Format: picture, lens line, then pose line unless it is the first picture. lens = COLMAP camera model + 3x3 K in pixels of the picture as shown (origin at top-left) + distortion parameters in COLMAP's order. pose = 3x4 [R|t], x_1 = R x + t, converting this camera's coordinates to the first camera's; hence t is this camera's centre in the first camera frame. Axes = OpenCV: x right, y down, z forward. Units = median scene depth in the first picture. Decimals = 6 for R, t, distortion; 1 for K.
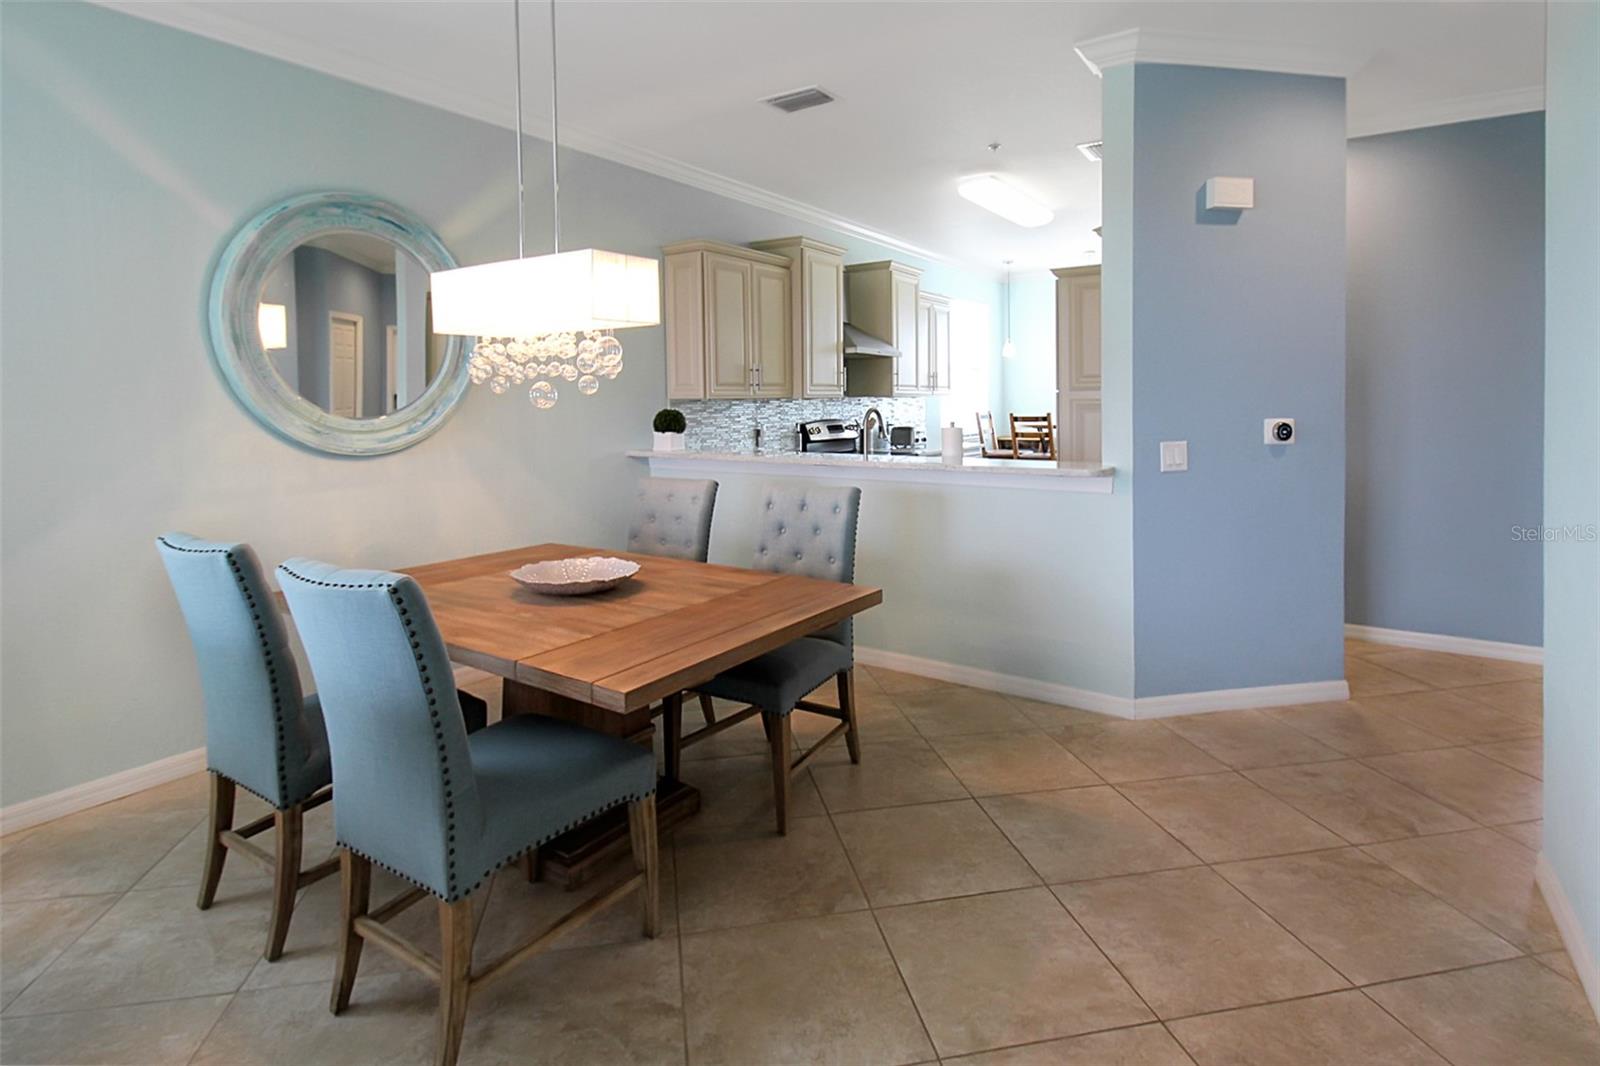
lens RADIAL K [[771.0, 0, 804.4], [0, 771.0, 411.4], [0, 0, 1]] dist [-0.012495, -0.007141]
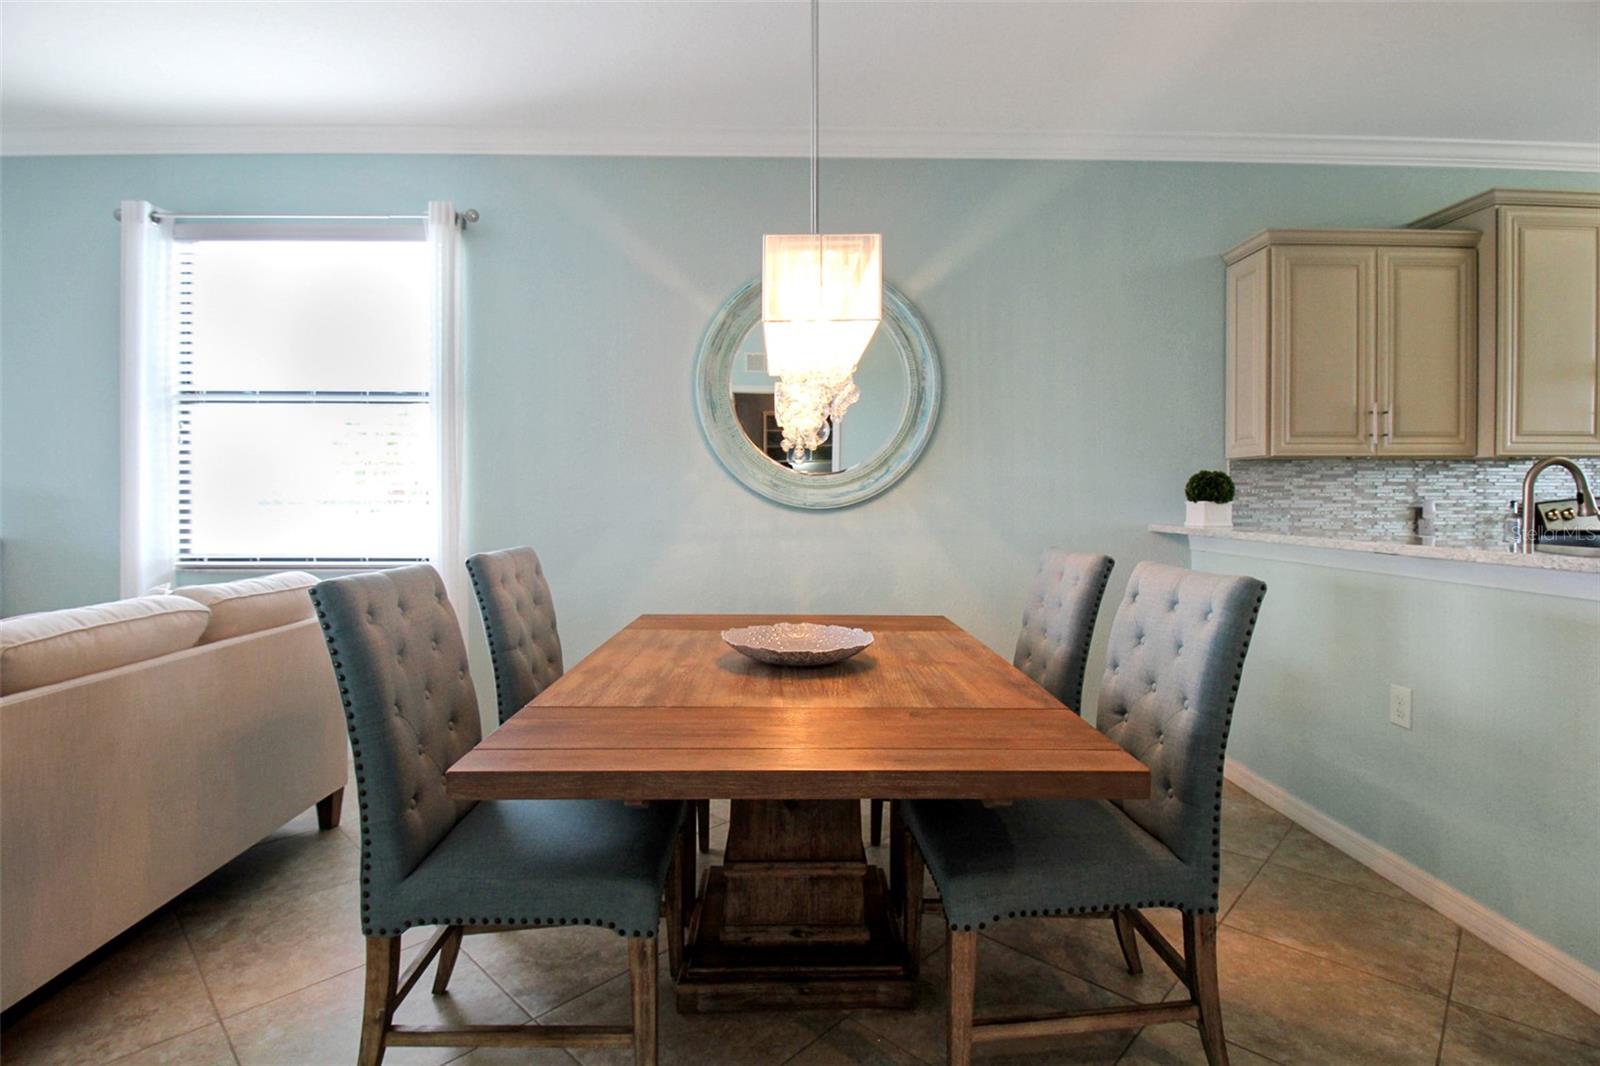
lens RADIAL K [[771.0, 0, 841.8], [0, 771.0, 494.4], [0, 0, 1]] dist [-0.012495, -0.007141]
pose [[0.598521, 0.007362, -0.801074, 0.181840], [-0.017701, 0.999835, -0.004037, 0.025978], [0.800912, 0.016596, 0.598552, 0.253911]]
